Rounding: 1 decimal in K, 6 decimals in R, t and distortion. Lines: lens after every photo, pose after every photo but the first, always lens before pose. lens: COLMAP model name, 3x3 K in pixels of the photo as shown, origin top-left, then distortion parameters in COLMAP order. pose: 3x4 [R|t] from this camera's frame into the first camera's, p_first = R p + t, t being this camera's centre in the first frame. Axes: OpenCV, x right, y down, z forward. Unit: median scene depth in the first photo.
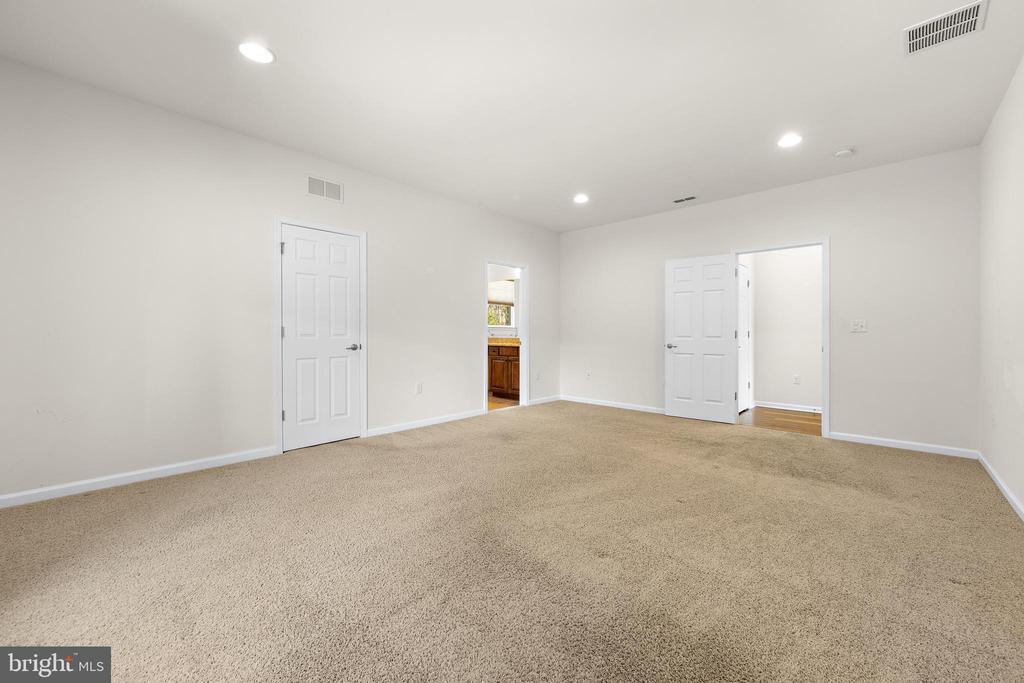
lens RADIAL K [[392.6, 0, 515.9], [0, 392.6, 333.1], [0, 0, 1]] dist [0.000123, -0.000020]
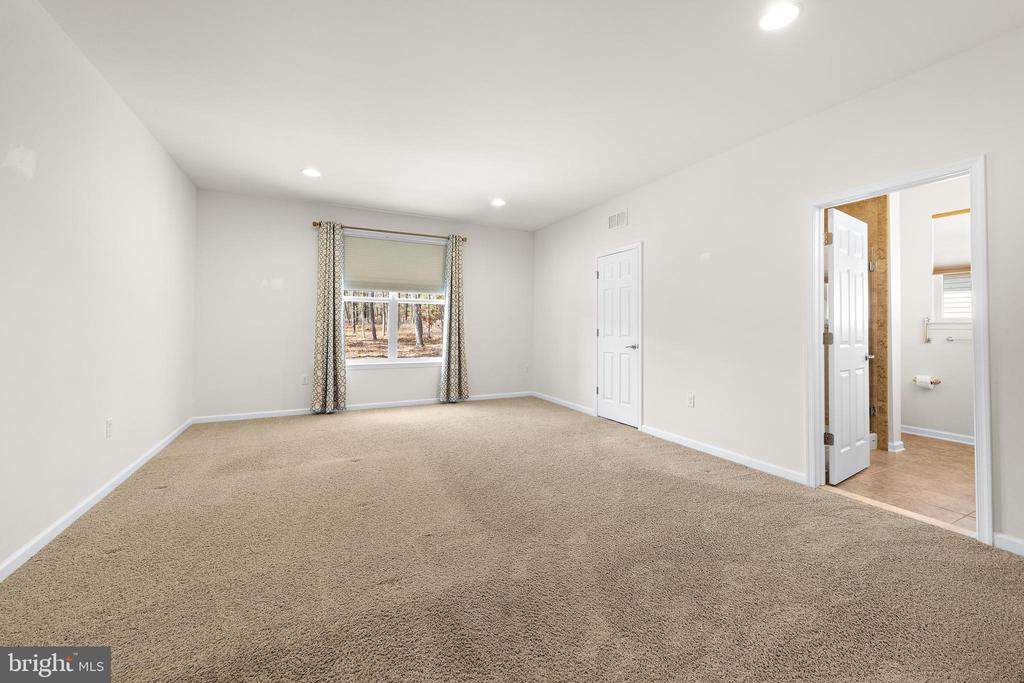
lens RADIAL K [[392.6, 0, 515.9], [0, 392.6, 333.1], [0, 0, 1]] dist [0.000123, -0.000020]
pose [[-0.325891, 0.006661, -0.945384, 0.838876], [-0.003160, 0.999962, 0.008135, -0.012350], [0.945402, 0.005638, -0.325858, 1.131706]]
